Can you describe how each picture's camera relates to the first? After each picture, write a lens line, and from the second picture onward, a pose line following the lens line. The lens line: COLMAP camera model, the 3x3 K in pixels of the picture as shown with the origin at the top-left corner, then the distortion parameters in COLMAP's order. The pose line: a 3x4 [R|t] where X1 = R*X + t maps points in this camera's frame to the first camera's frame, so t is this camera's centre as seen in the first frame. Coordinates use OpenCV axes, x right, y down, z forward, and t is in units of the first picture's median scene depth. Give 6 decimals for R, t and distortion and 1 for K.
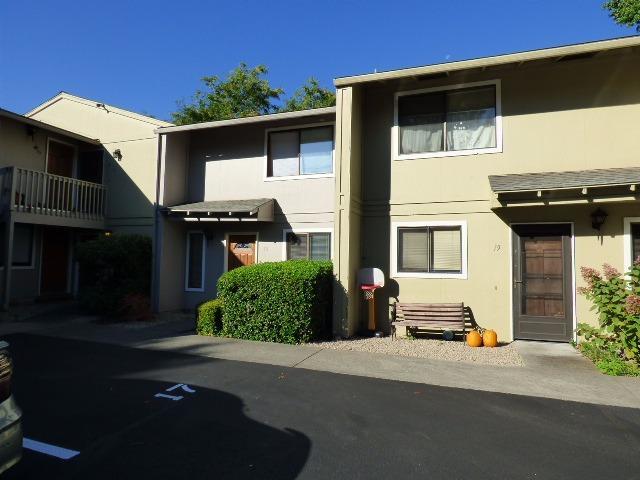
lens RADIAL K [[391.9, 0, 322.2], [0, 391.9, 238.1], [0, 0, 1]] dist [-0.014013, 0.002484]
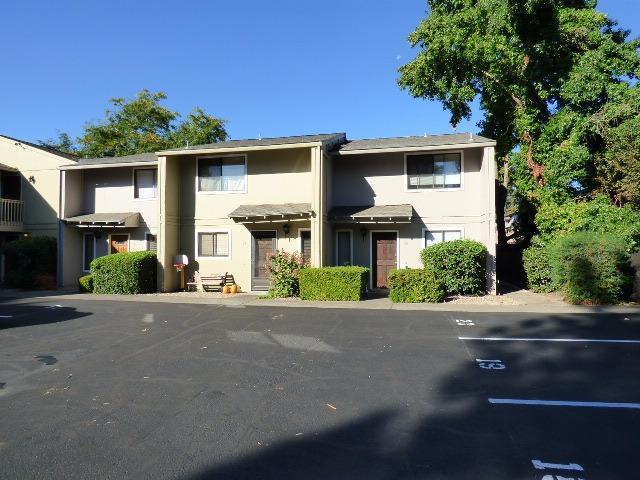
lens RADIAL K [[391.9, 0, 322.2], [0, 391.9, 238.1], [0, 0, 1]] dist [-0.014013, 0.002484]
pose [[0.990264, -0.011322, 0.138741, 0.407723], [0.007590, 0.999596, 0.027396, -0.036897], [-0.138995, -0.026076, 0.989950, -0.700304]]
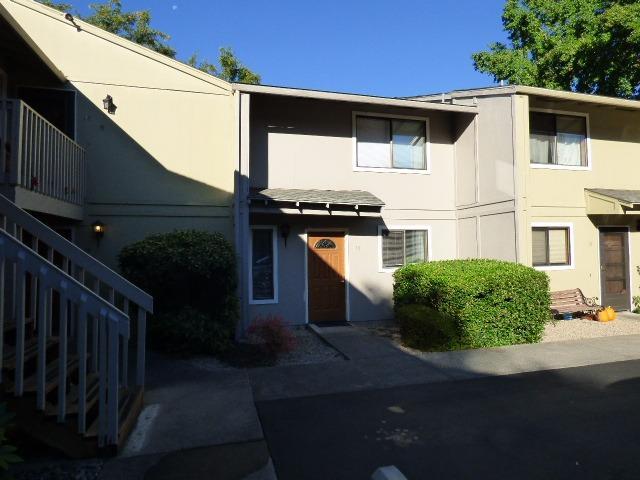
lens RADIAL K [[391.9, 0, 322.2], [0, 391.9, 238.1], [0, 0, 1]] dist [-0.014013, 0.002484]
pose [[0.814656, -0.011517, 0.579830, -0.755097], [-0.008799, 0.999442, 0.032215, -0.021918], [-0.579877, -0.031346, 0.814101, 0.334880]]
